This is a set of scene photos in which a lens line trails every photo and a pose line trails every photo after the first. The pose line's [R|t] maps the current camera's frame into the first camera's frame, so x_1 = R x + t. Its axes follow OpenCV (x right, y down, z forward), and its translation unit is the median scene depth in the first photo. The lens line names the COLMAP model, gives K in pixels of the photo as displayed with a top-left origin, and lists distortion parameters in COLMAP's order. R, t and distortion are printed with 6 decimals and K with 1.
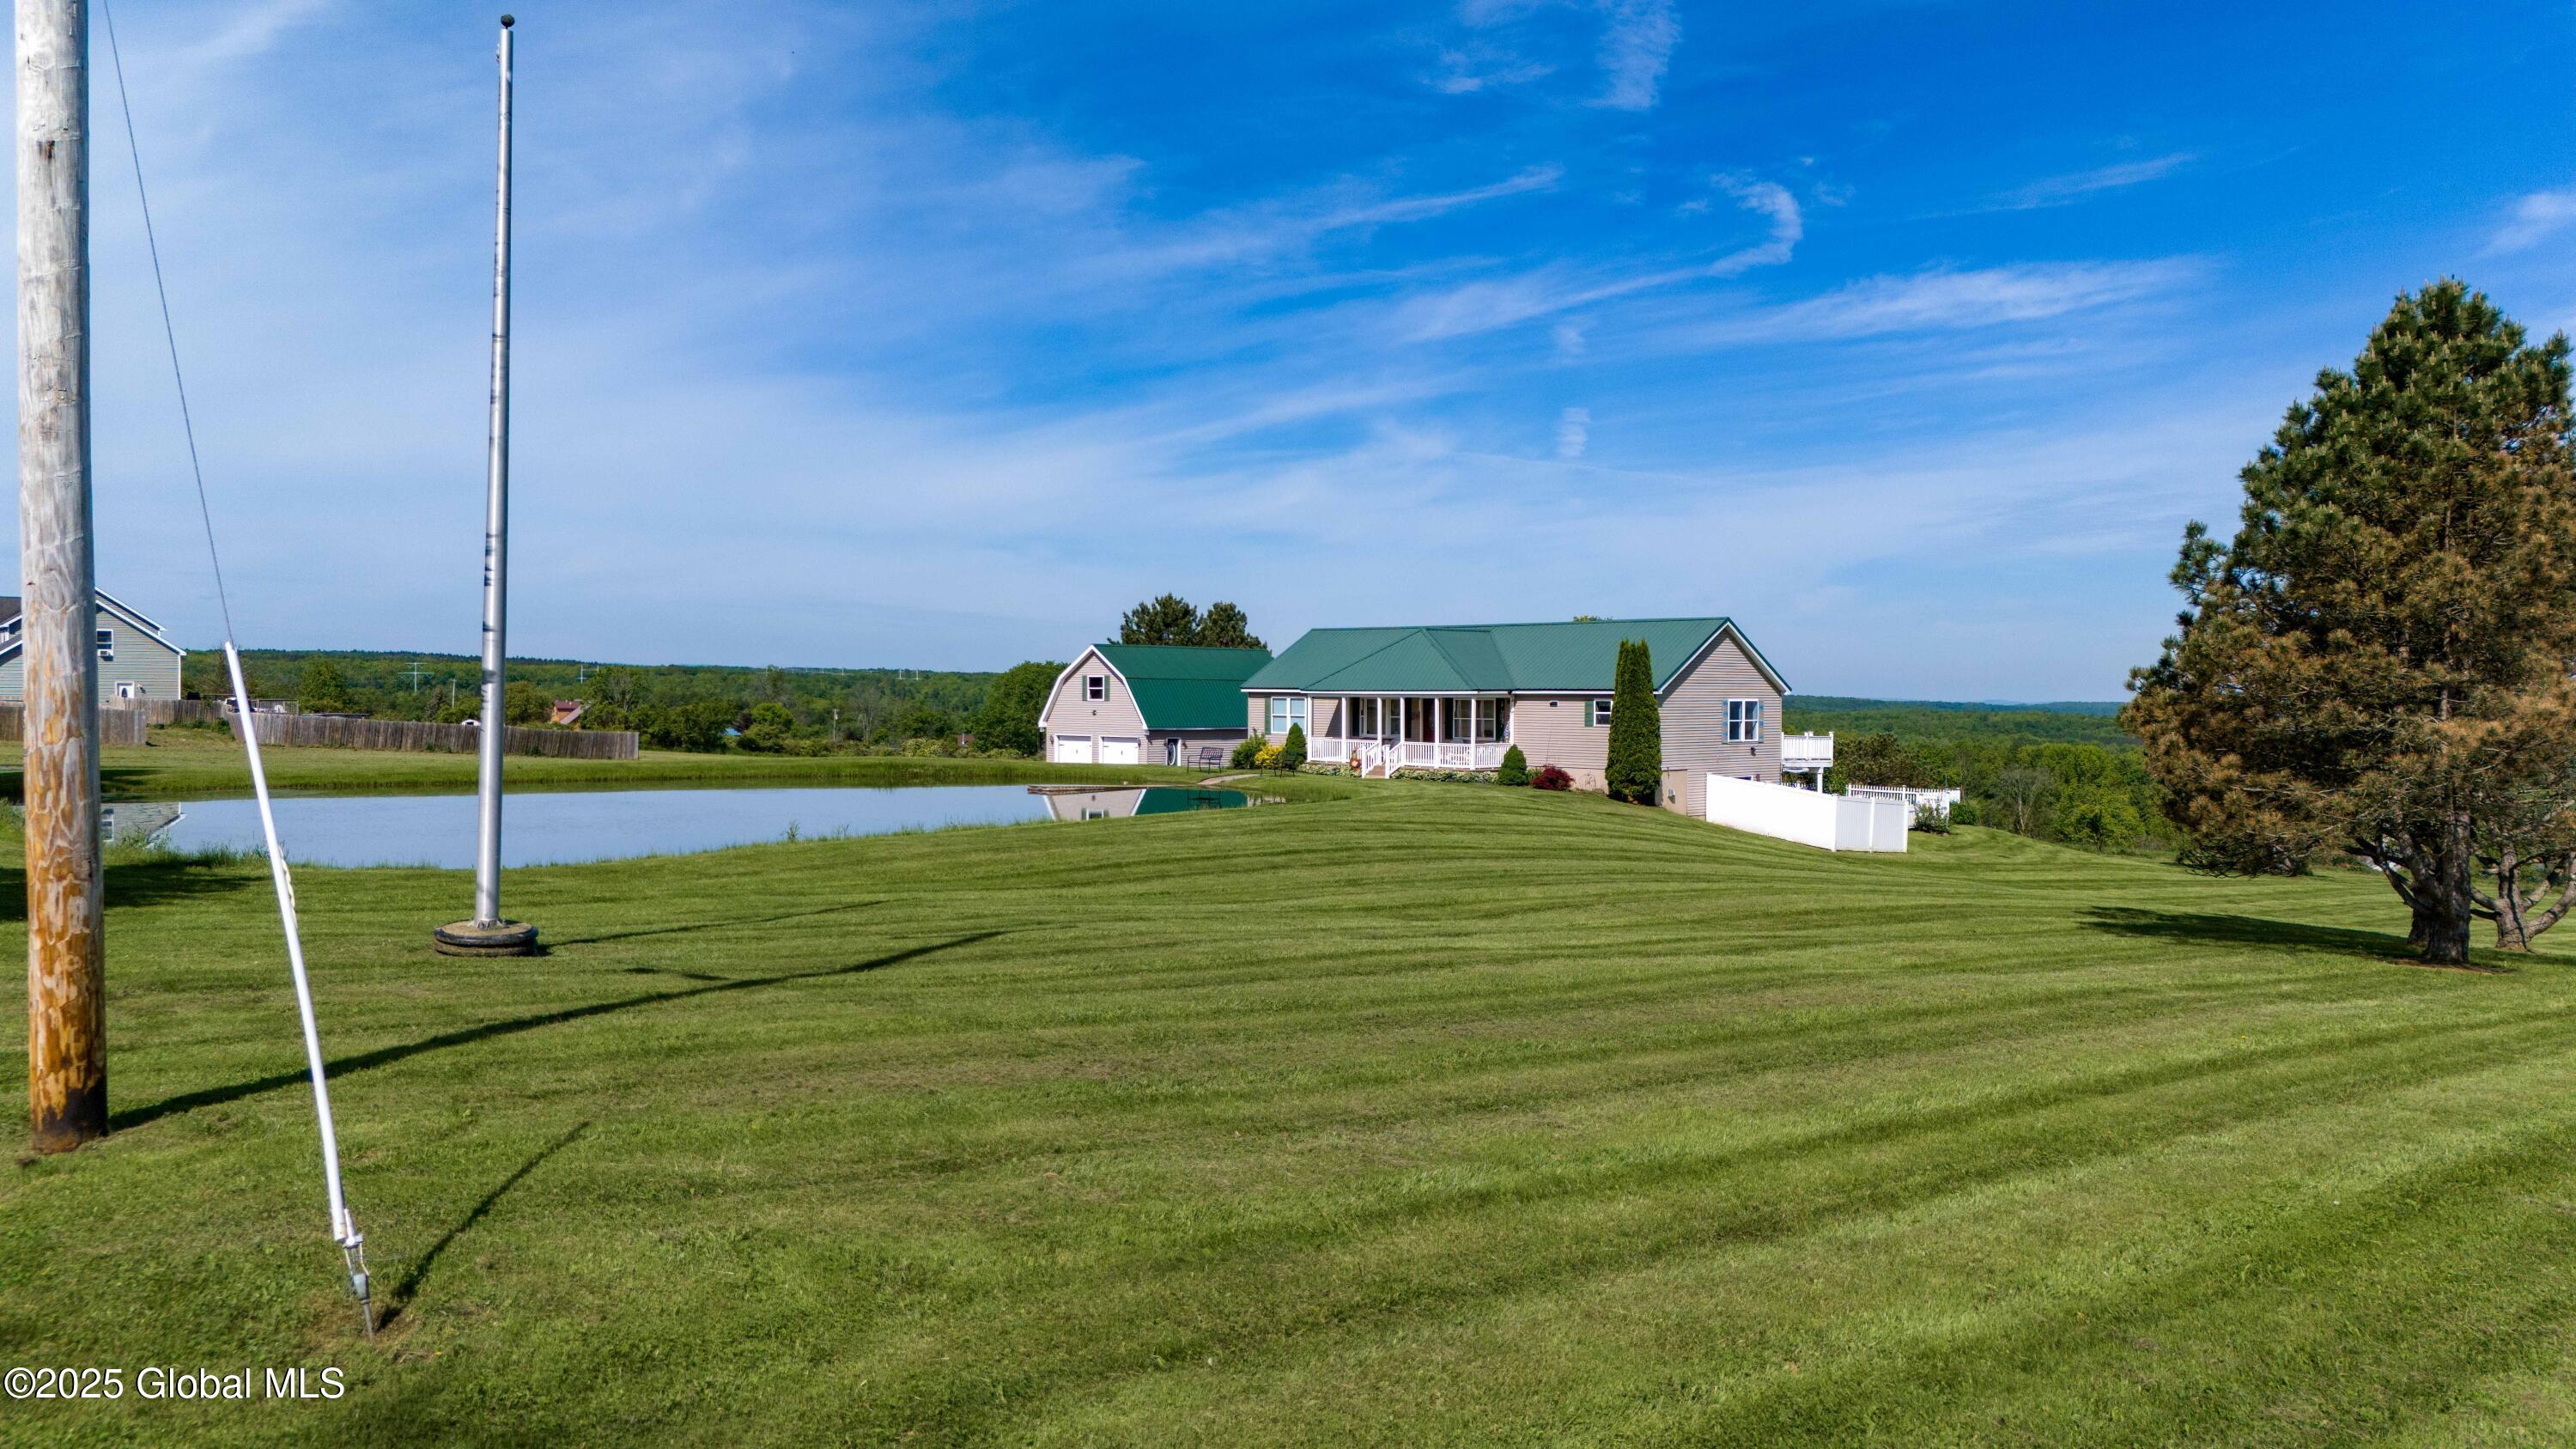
lens RADIAL K [[1882.7, 0, 1286.4], [0, 1882.7, 724.6], [0, 0, 1]] dist [0.066608, -0.060070]
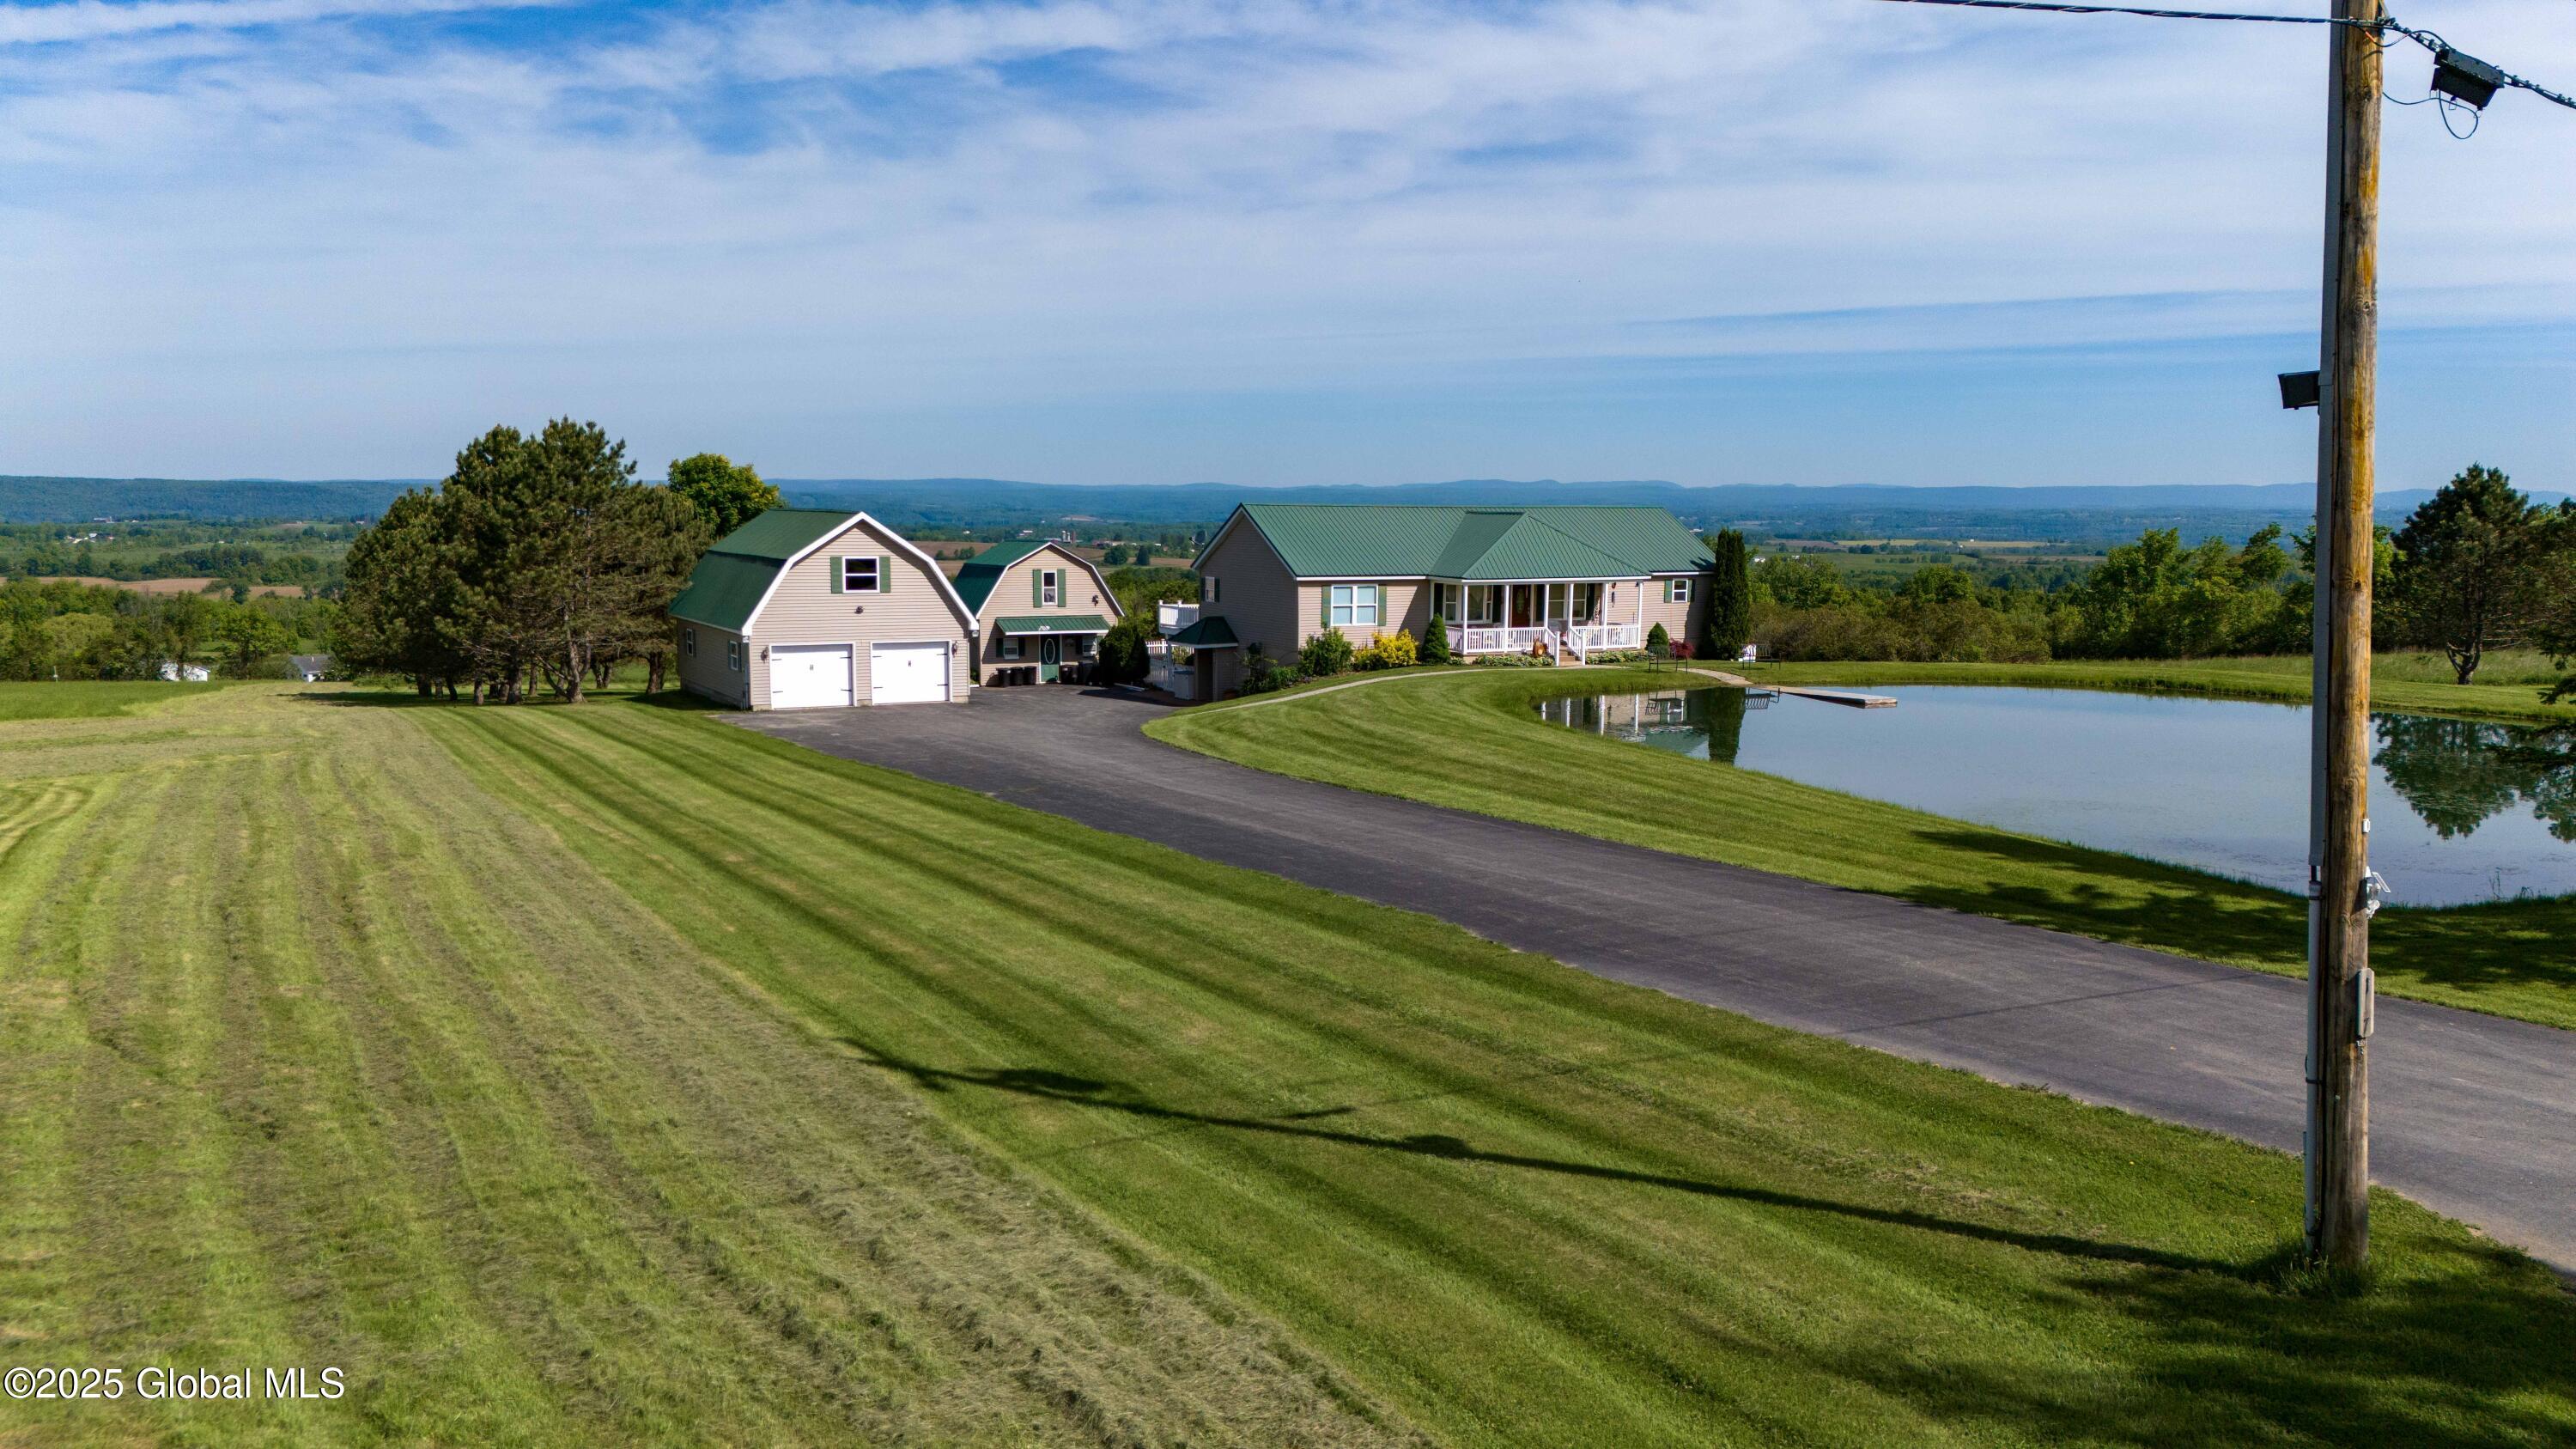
lens RADIAL K [[1882.7, 0, 1290.9], [0, 1882.7, 760.1], [0, 0, 1]] dist [0.066608, -0.060070]
pose [[0.266582, -0.140475, 0.953520, -0.973137], [0.004677, 0.989498, 0.144468, -0.068571], [-0.963801, -0.034053, 0.264440, 0.863437]]
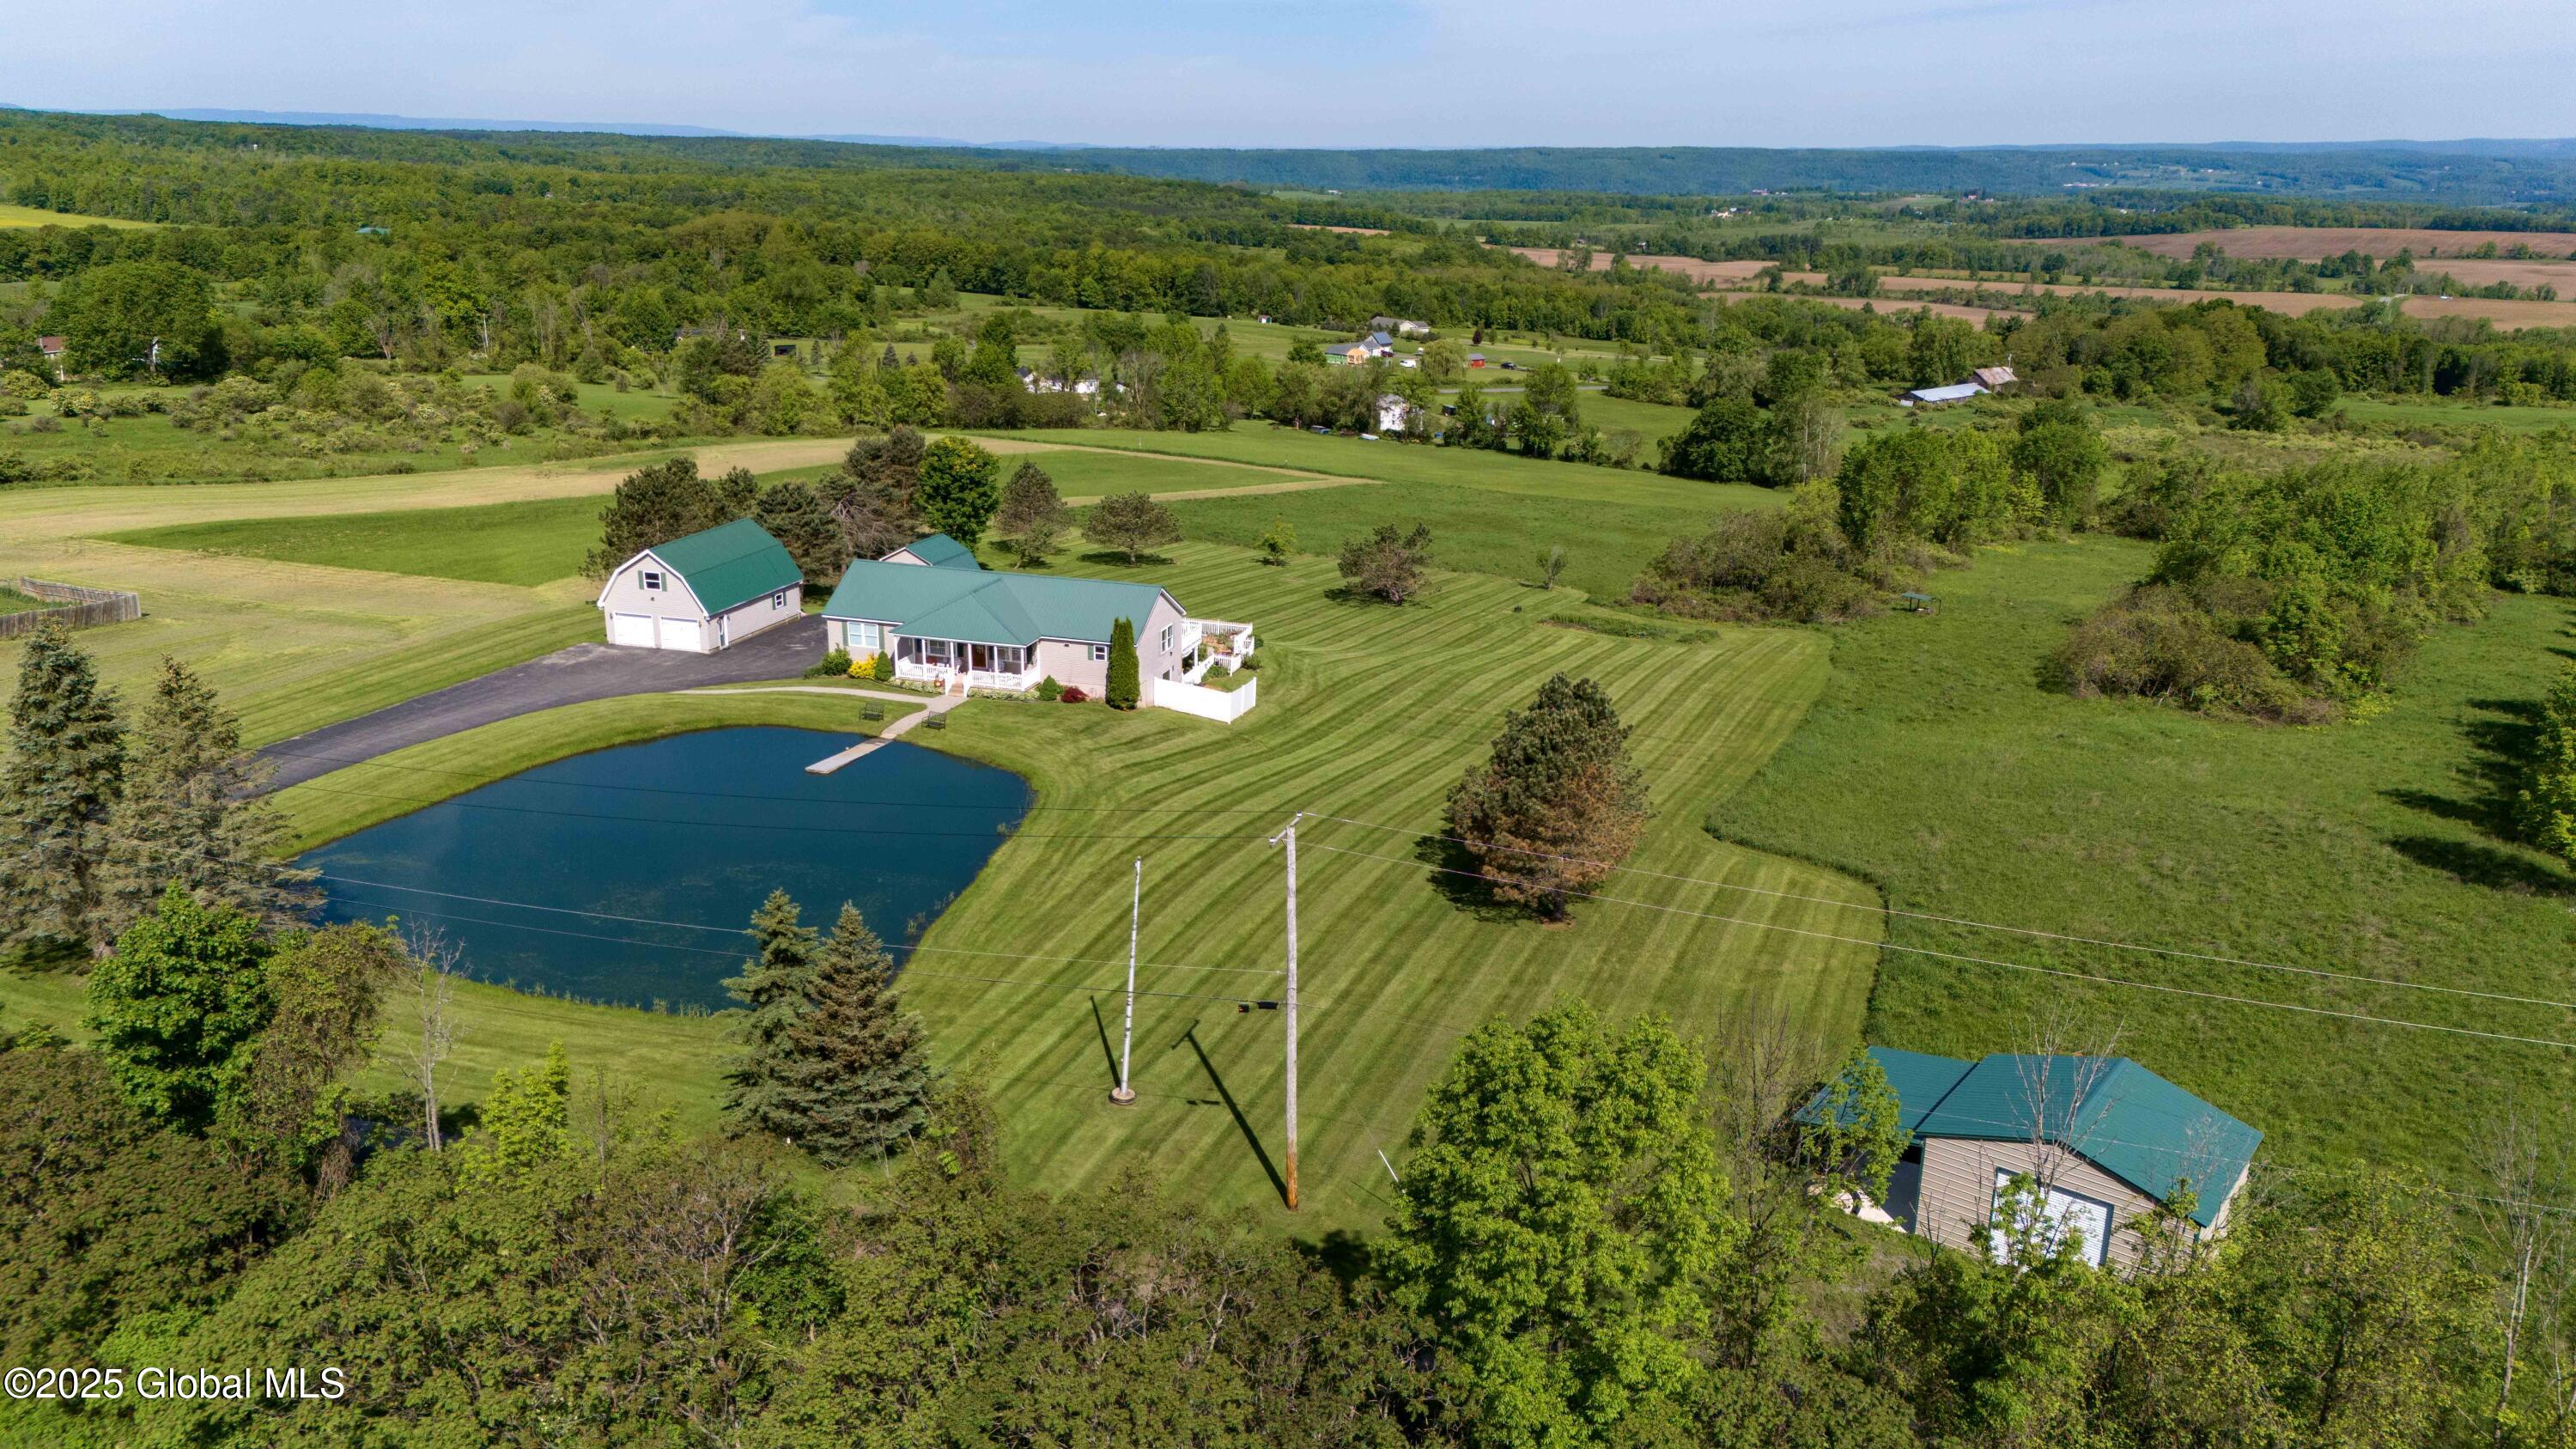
lens RADIAL K [[1882.7, 0, 1299.9], [0, 1882.7, 737.3], [0, 0, 1]] dist [0.066608, -0.060070]
pose [[0.877064, -0.142845, 0.458644, -0.436018], [0.001175, 0.955400, 0.295313, -0.408860], [-0.480373, -0.258470, 0.838114, -0.497867]]
